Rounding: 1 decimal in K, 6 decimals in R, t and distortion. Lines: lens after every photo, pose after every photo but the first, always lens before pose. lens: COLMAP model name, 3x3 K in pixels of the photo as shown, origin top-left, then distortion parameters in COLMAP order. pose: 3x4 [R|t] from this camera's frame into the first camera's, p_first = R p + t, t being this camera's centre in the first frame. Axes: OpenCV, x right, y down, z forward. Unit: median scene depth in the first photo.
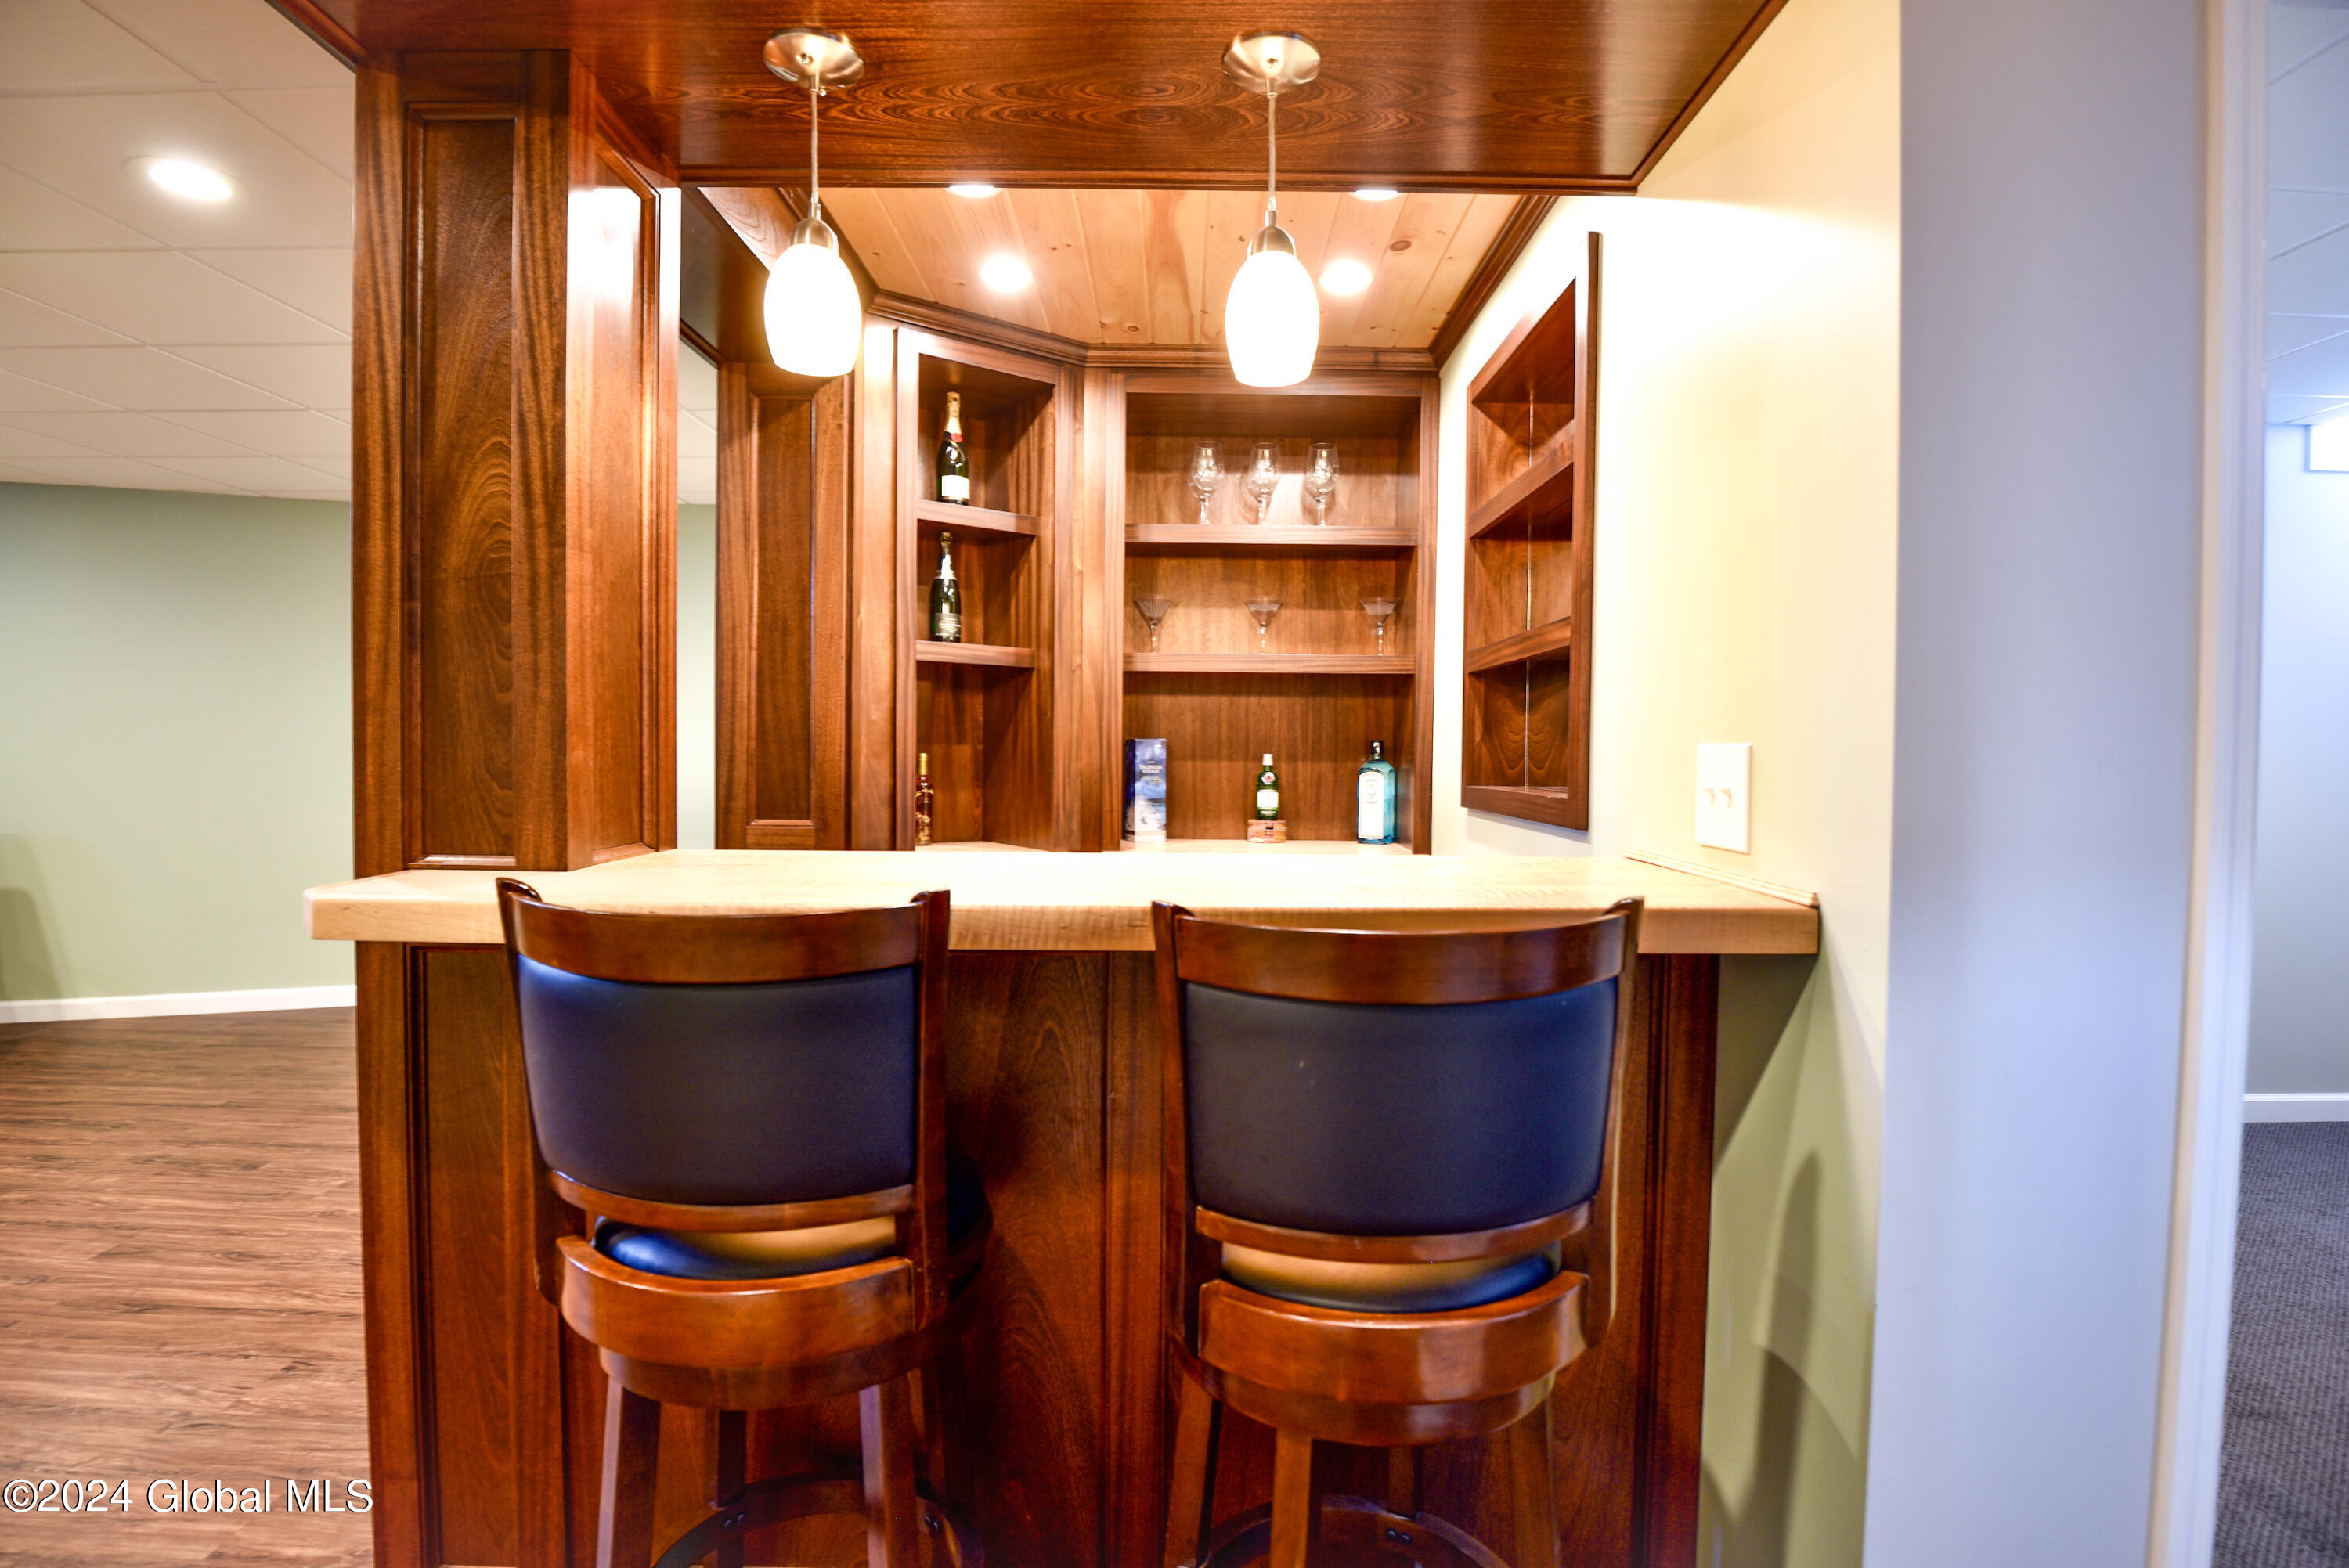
lens RADIAL K [[1147.0, 0, 1182.4], [0, 1147.0, 779.4], [0, 0, 1]] dist [-0.020814, -0.006816]
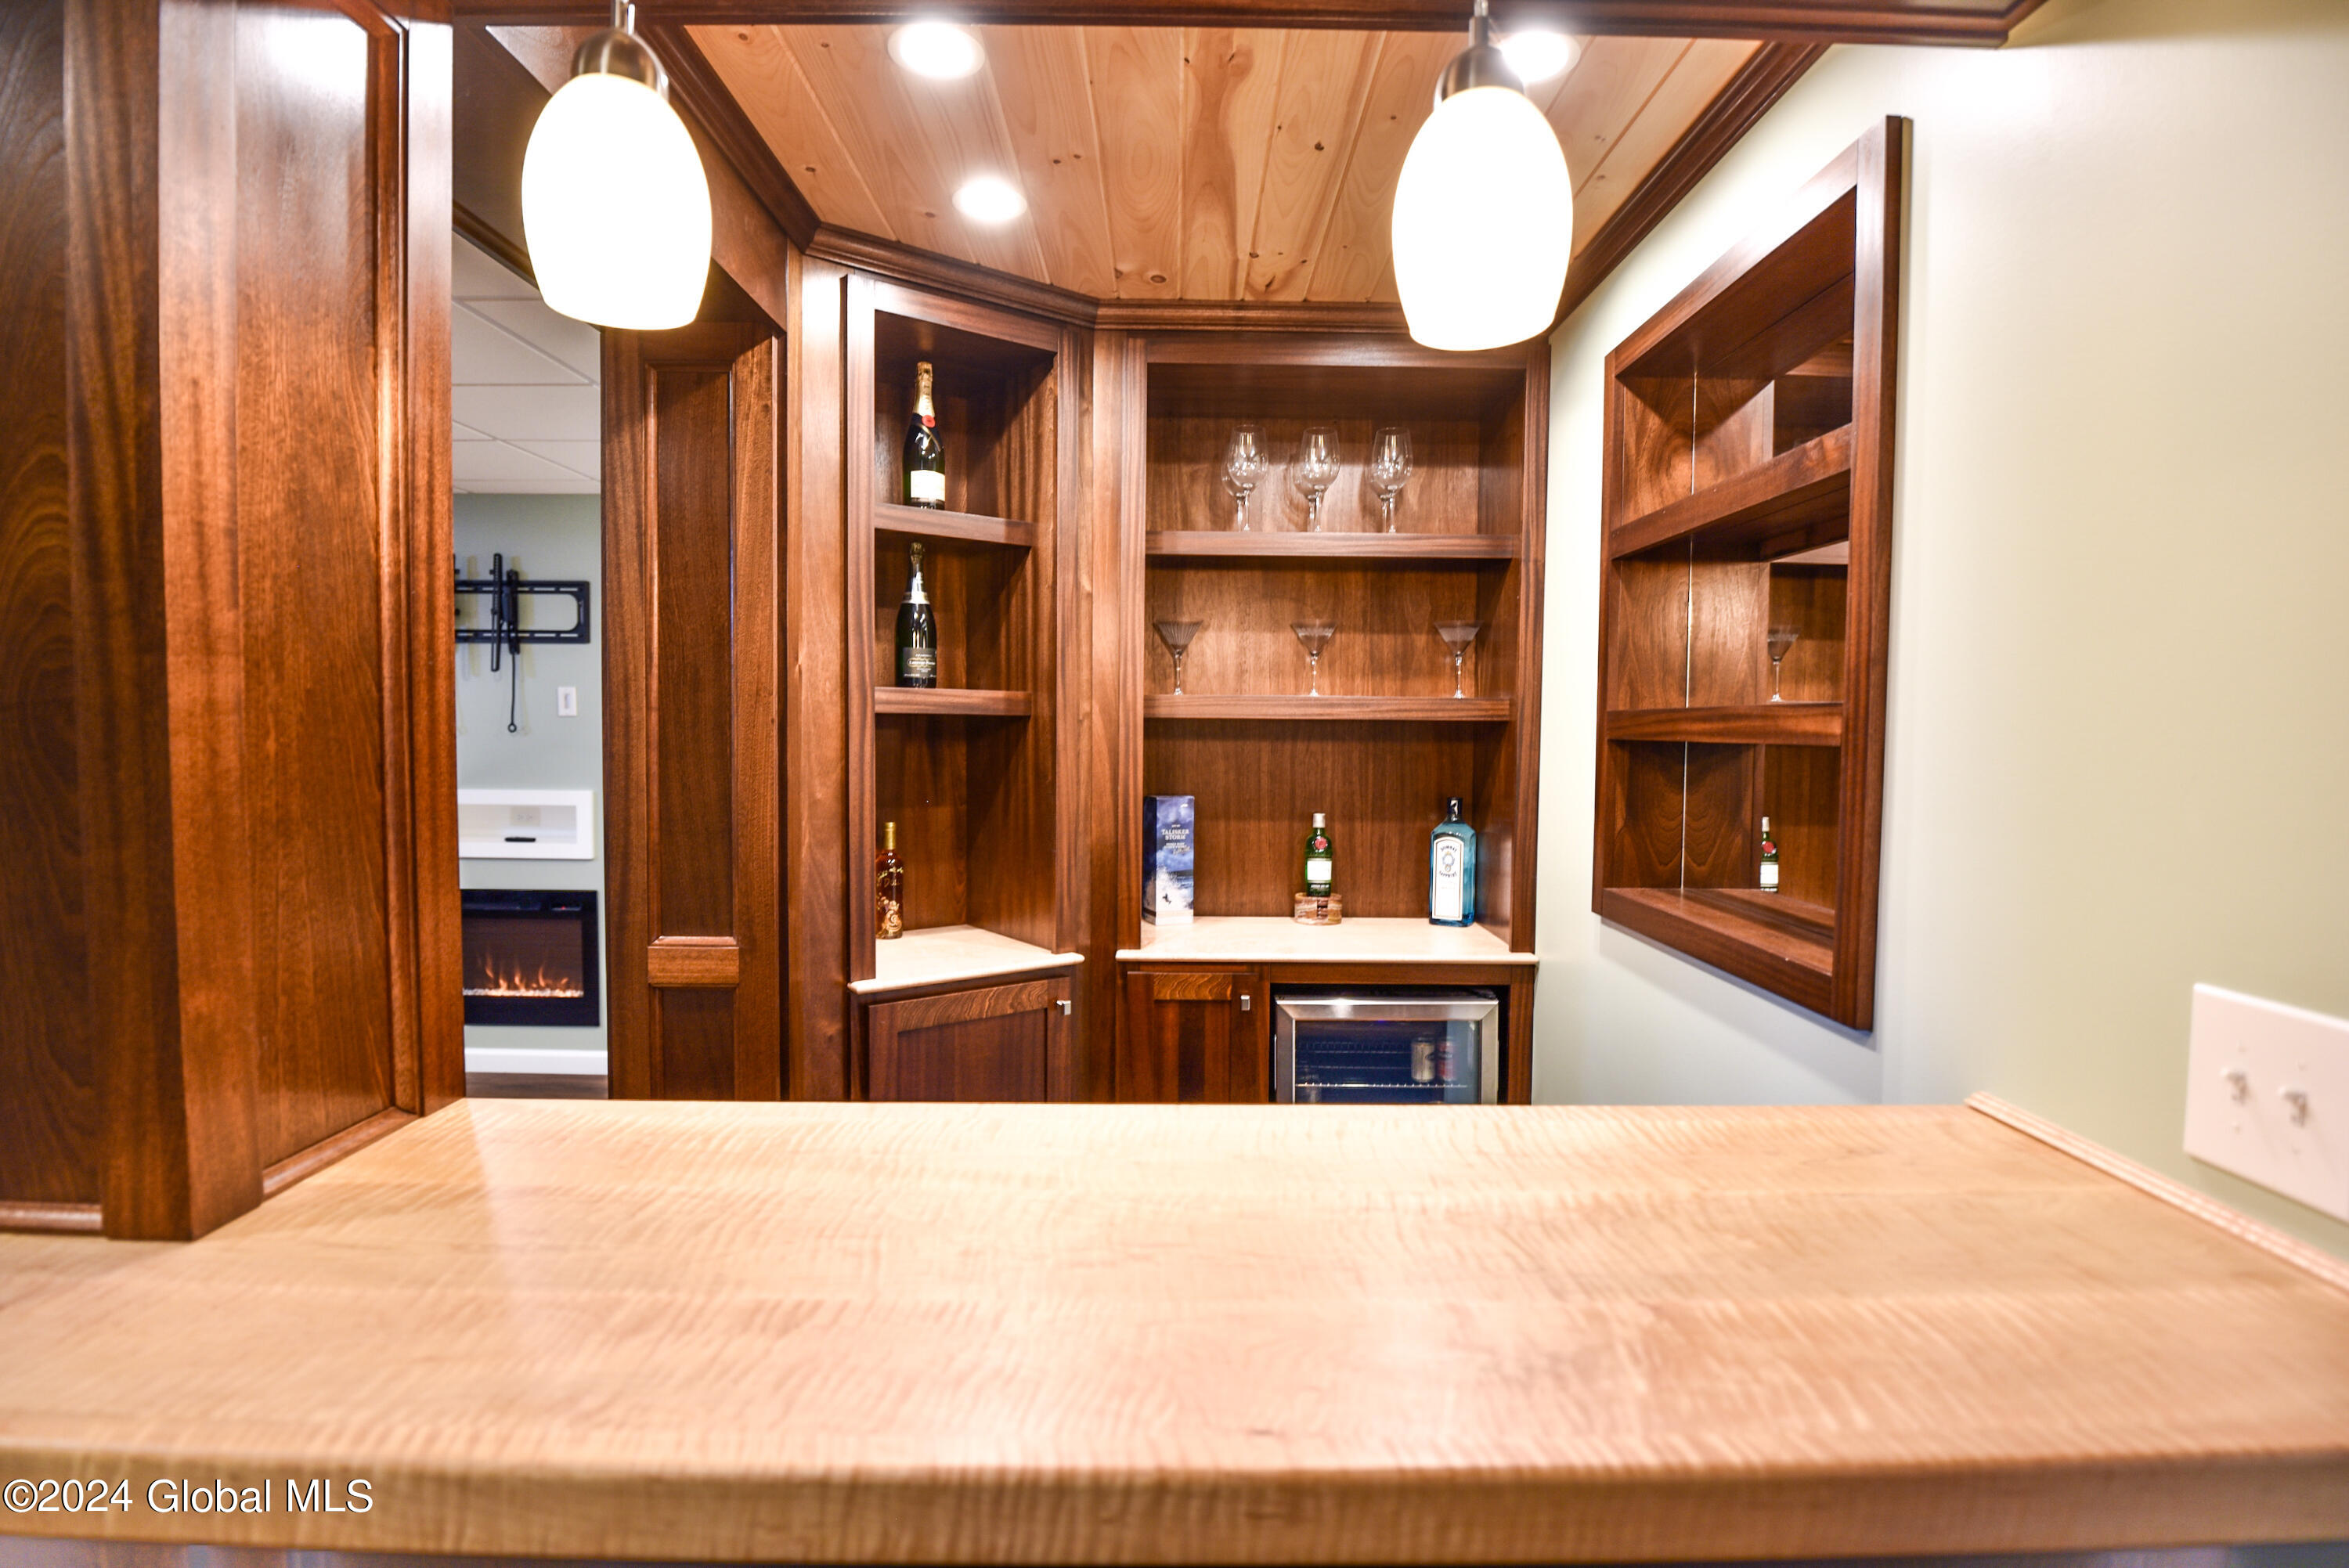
lens RADIAL K [[1147.0, 0, 1182.4], [0, 1147.0, 779.4], [0, 0, 1]] dist [-0.020814, -0.006816]
pose [[0.999984, -0.000916, 0.005650, -0.029983], [0.000792, 0.999757, 0.022011, -0.072120], [-0.005669, -0.022006, 0.999742, 0.216490]]
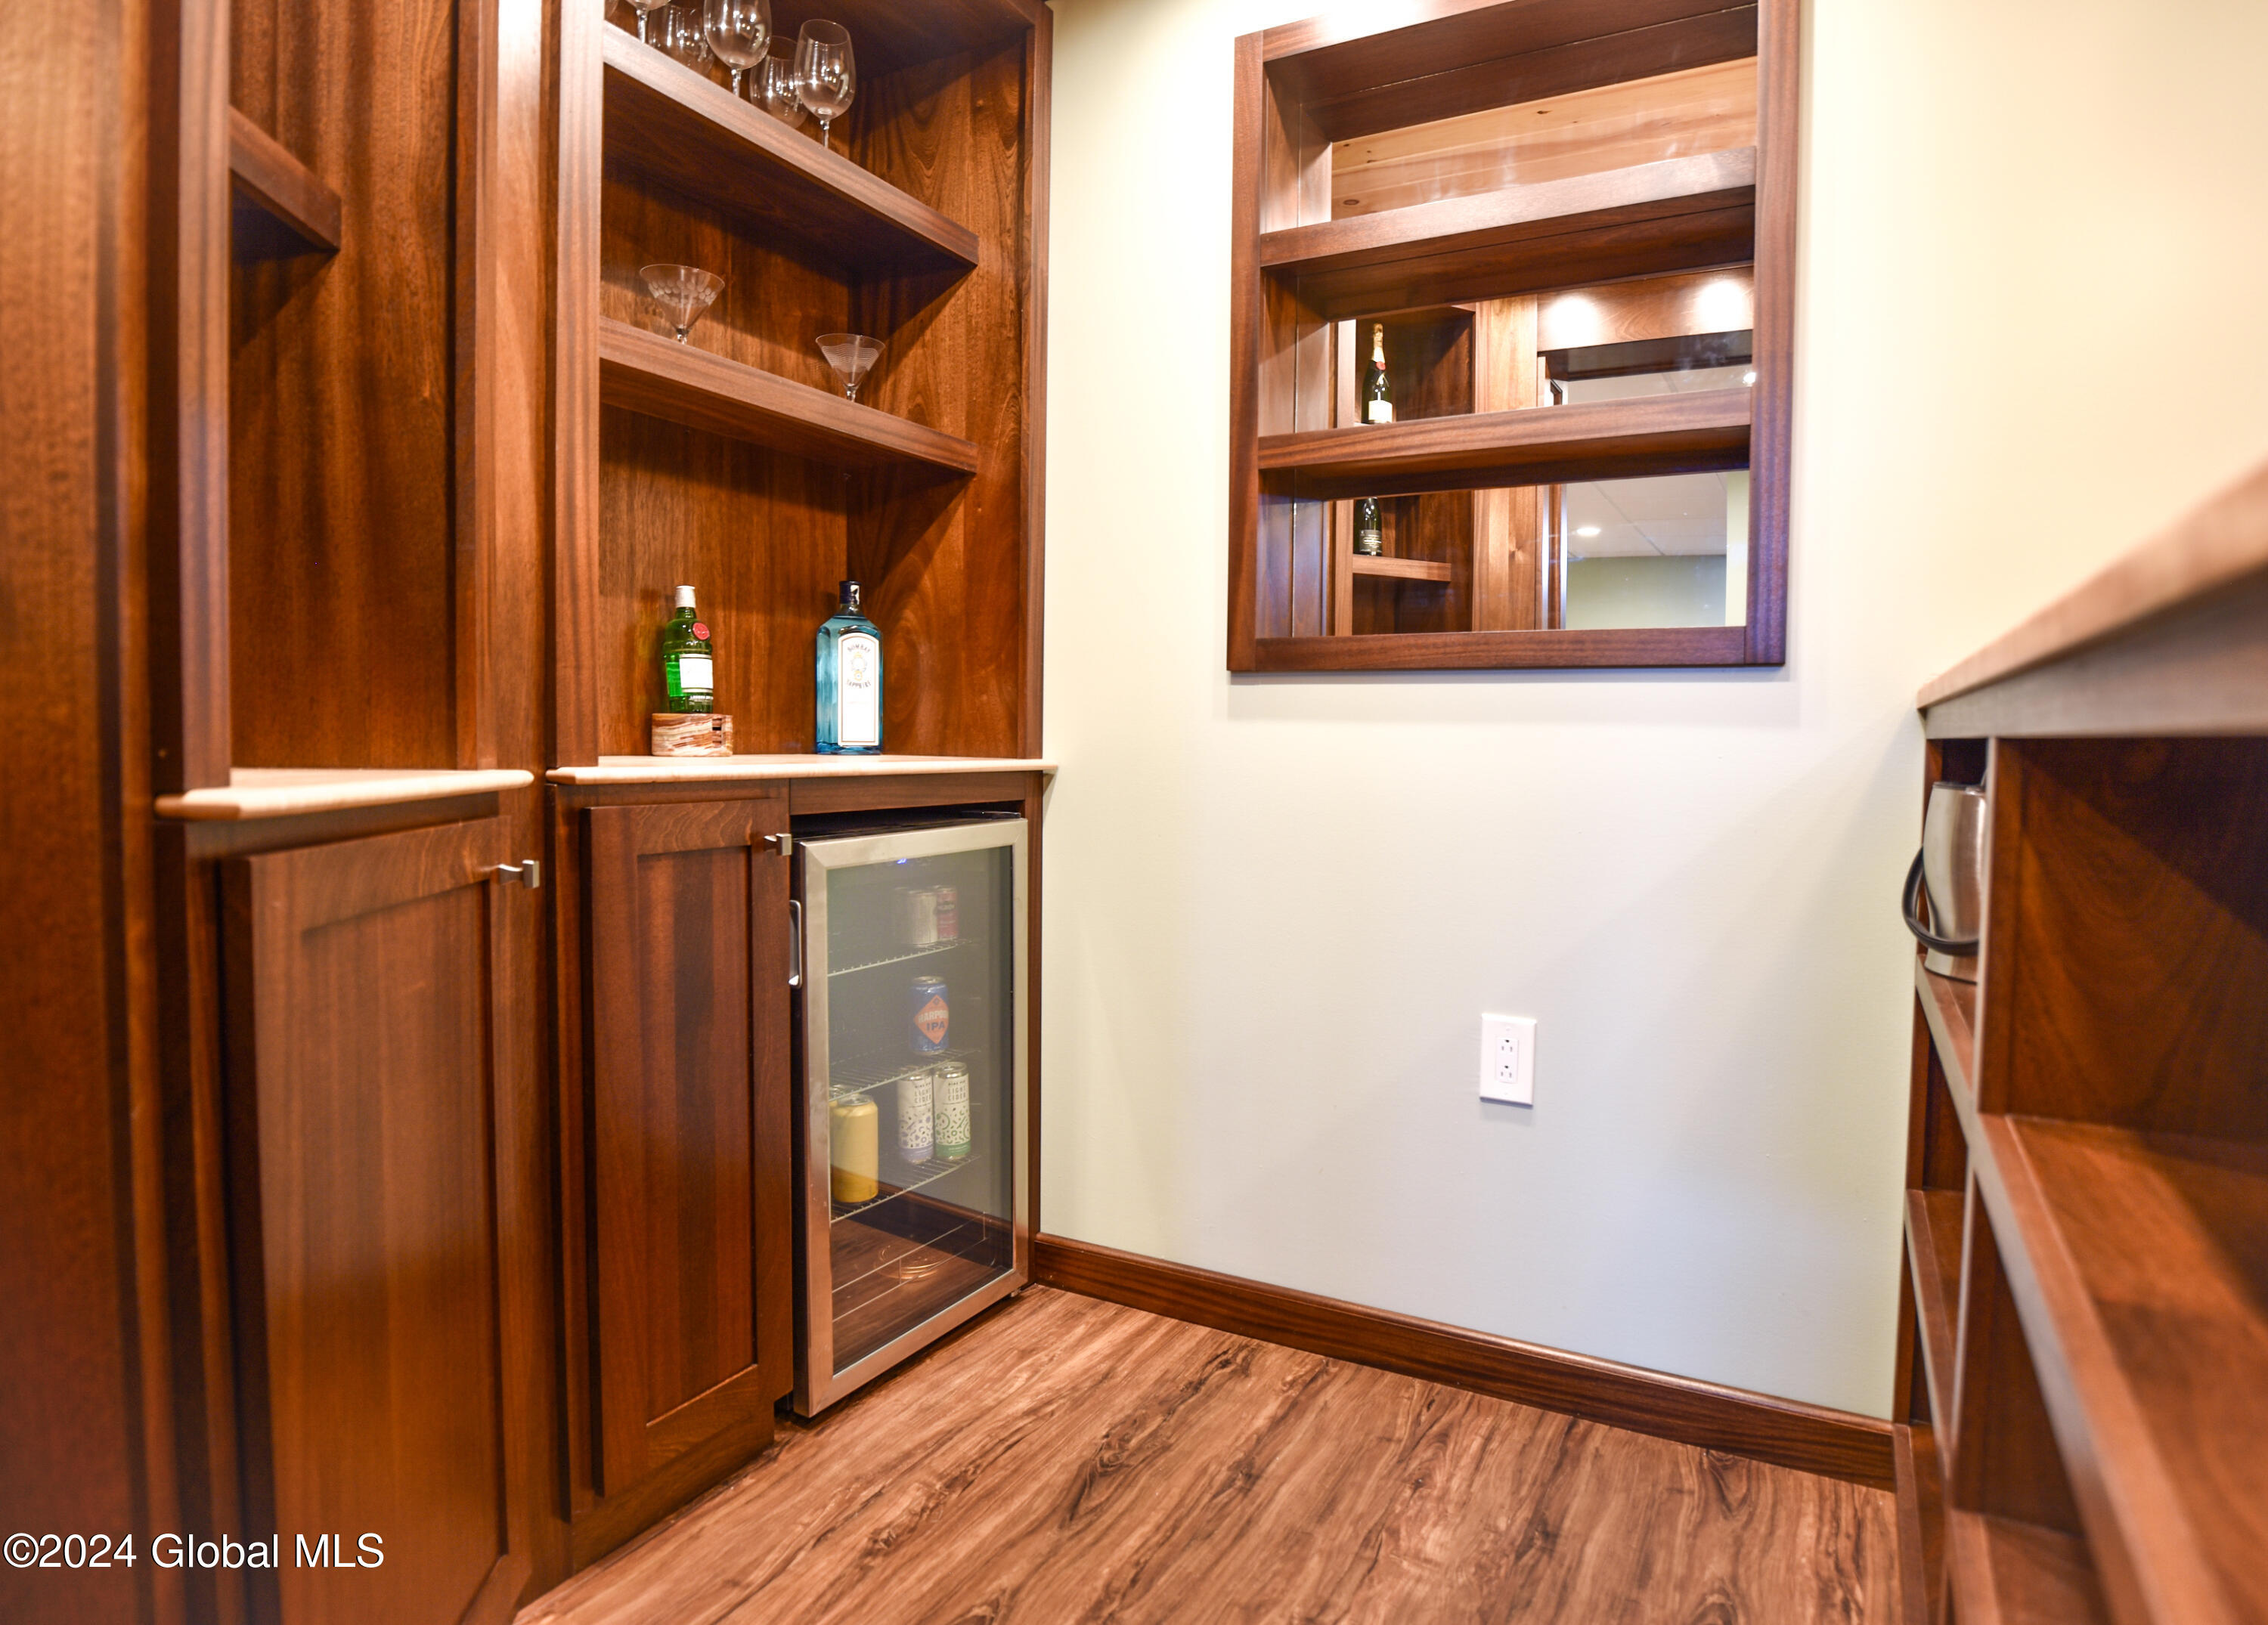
lens RADIAL K [[1207.5, 0, 1252.1], [0, 1207.5, 786.9], [0, 0, 1]] dist [-0.019083, 0.000000]
pose [[0.433489, -0.040168, 0.900263, -0.343675], [0.012796, 0.999180, 0.038420, 0.056923], [-0.901068, -0.005135, 0.433647, 0.603817]]
